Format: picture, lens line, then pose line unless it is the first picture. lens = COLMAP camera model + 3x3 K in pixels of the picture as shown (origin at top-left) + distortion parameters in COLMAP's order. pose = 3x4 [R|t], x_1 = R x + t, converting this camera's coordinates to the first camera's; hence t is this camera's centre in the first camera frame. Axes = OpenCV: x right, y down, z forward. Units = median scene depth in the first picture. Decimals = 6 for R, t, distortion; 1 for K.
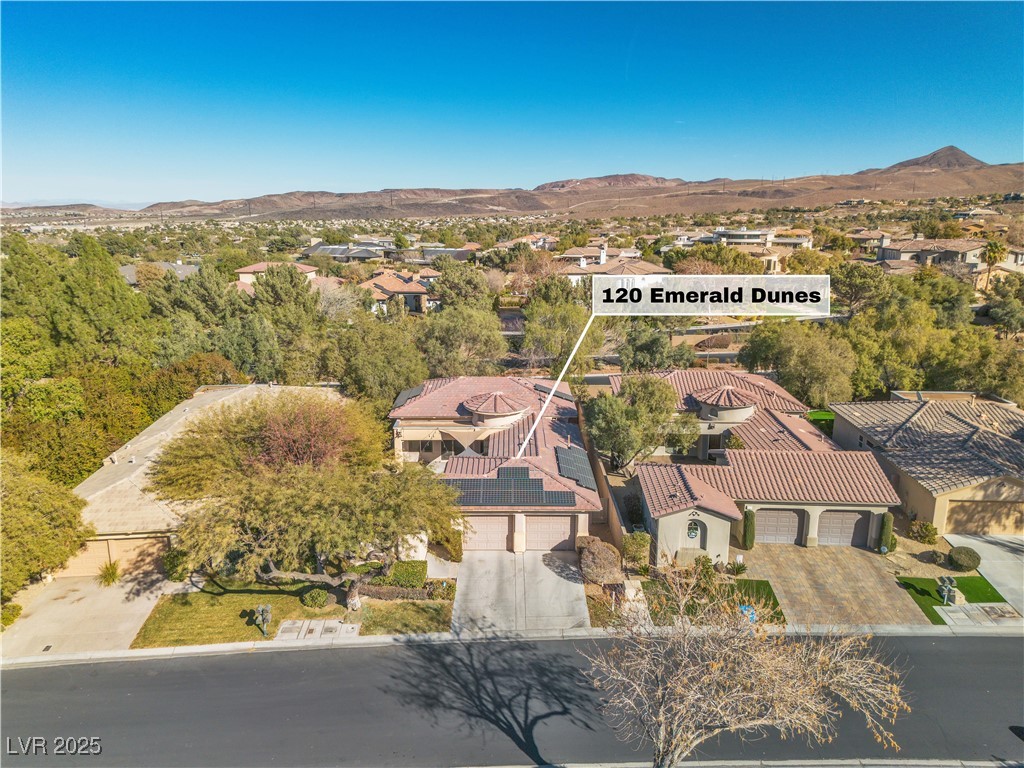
lens RADIAL K [[724.7, 0, 518.3], [0, 724.7, 384.0], [0, 0, 1]] dist [0.069955, -0.065559]
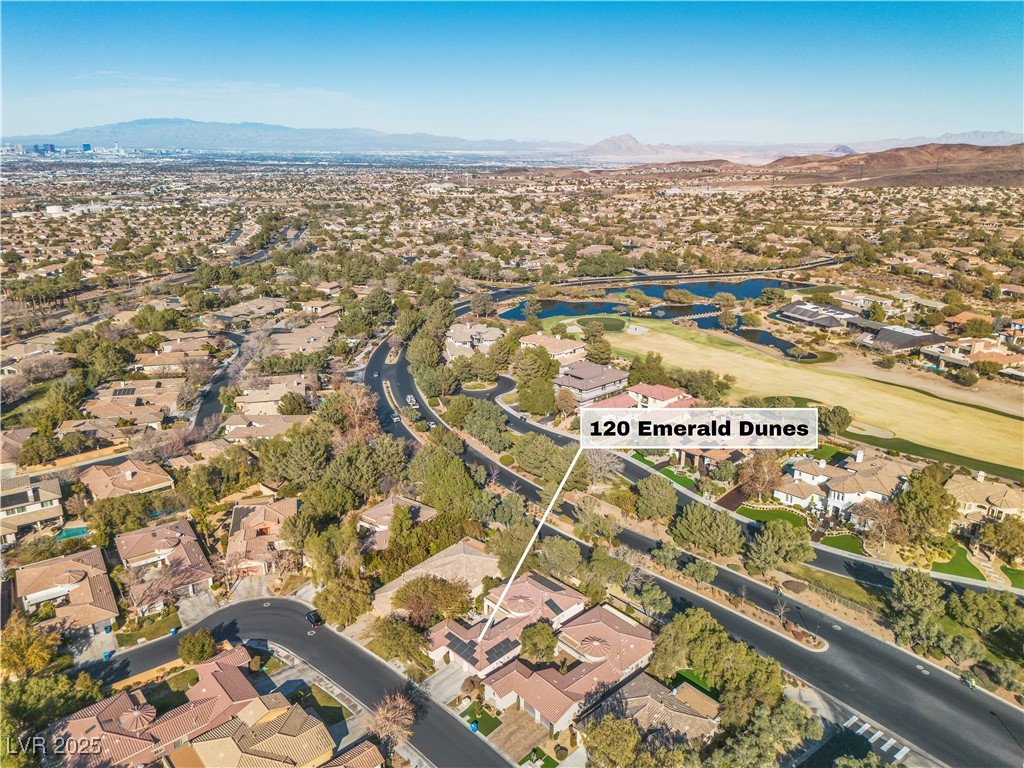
lens RADIAL K [[724.7, 0, 518.3], [0, 724.7, 384.0], [0, 0, 1]] dist [0.069955, -0.065559]
pose [[0.702018, 0.223393, -0.676215, 0.789081], [-0.171346, 0.974617, 0.144089, -0.567441], [0.691239, 0.014713, 0.722476, -0.417472]]
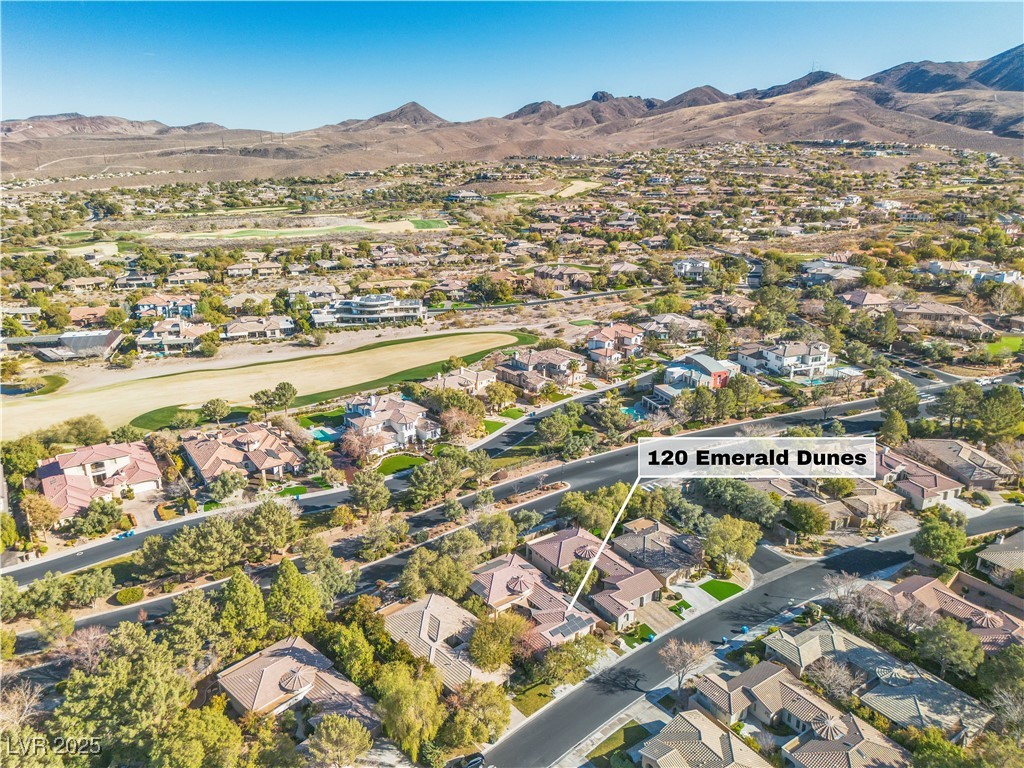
lens RADIAL K [[724.7, 0, 518.3], [0, 724.7, 384.0], [0, 0, 1]] dist [0.069955, -0.065559]
pose [[0.795489, -0.186542, 0.576541, -0.751667], [0.142184, 0.982335, 0.121659, -0.528503], [-0.589051, -0.014803, 0.807960, -0.564099]]
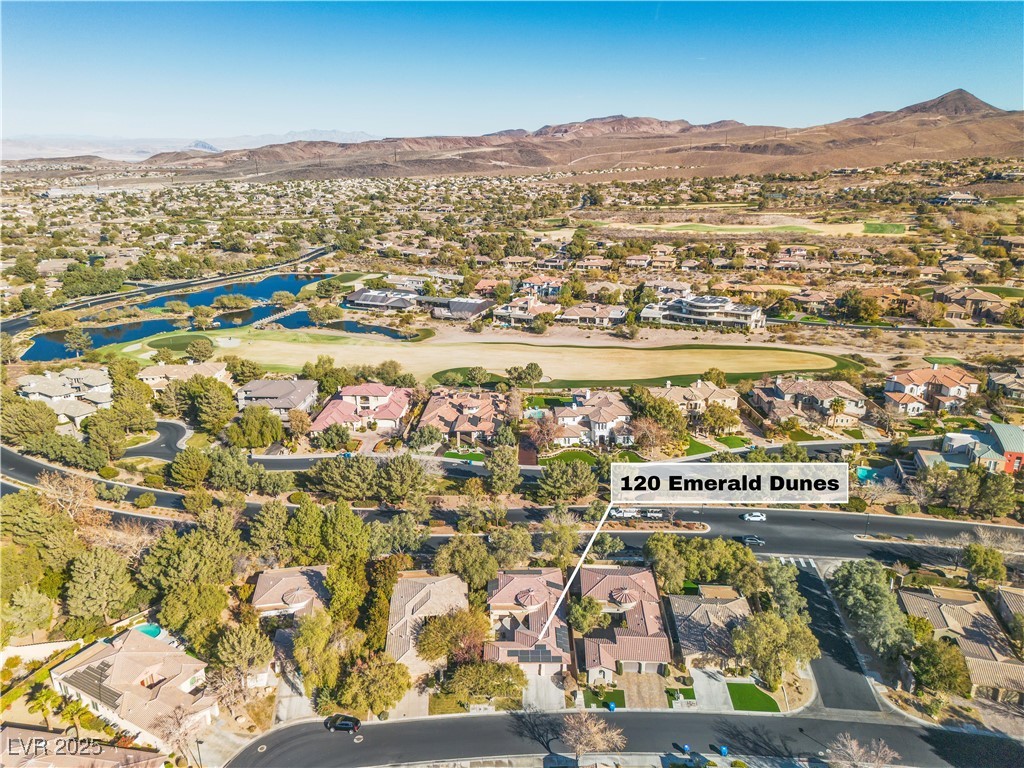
lens RADIAL K [[724.7, 0, 518.3], [0, 724.7, 384.0], [0, 0, 1]] dist [0.069955, -0.065559]
pose [[0.999997, 0.001313, -0.001972, -0.038423], [-0.001149, 0.996705, 0.081107, -0.486872], [0.002072, -0.081105, 0.996703, -0.759437]]
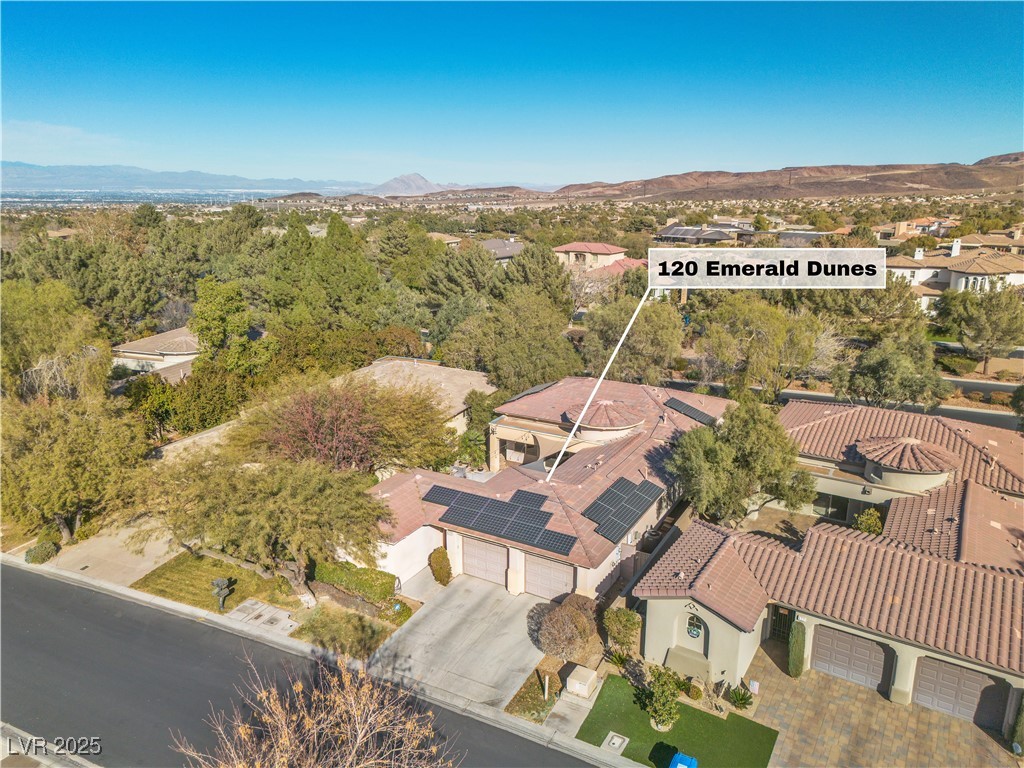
lens RADIAL K [[724.7, 0, 518.3], [0, 724.7, 384.0], [0, 0, 1]] dist [0.069955, -0.065559]
pose [[0.869300, 0.129514, -0.477015, 0.159232], [-0.117348, 0.991546, 0.055363, -0.024678], [0.480153, 0.007850, 0.877150, 0.104577]]
